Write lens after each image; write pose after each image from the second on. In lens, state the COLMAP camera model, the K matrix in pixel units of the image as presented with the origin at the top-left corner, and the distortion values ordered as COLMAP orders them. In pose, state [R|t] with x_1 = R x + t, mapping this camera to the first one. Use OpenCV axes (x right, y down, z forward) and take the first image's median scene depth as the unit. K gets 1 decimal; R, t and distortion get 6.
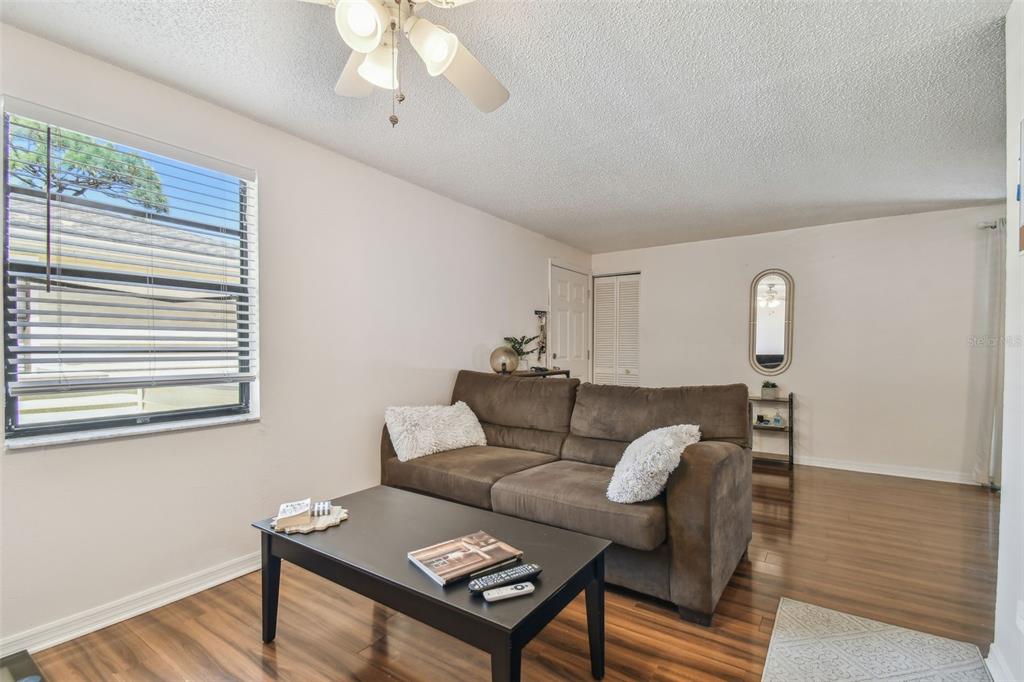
lens RADIAL K [[467.7, 0, 508.0], [0, 467.7, 353.6], [0, 0, 1]] dist [0.027121, -0.012502]
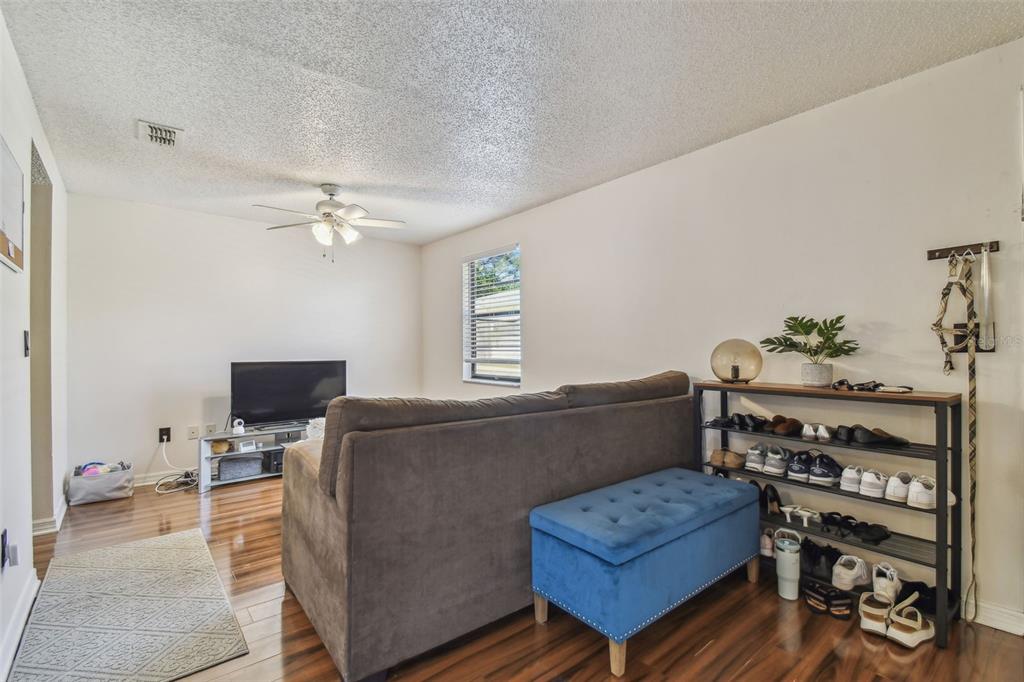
lens RADIAL K [[467.7, 0, 527.5], [0, 467.7, 345.7], [0, 0, 1]] dist [0.027121, -0.012502]
pose [[-0.266160, -0.002983, -0.963924, 1.053053], [-0.007231, 0.999973, -0.001098, -0.007842], [0.963902, 0.006678, -0.266175, 1.427505]]
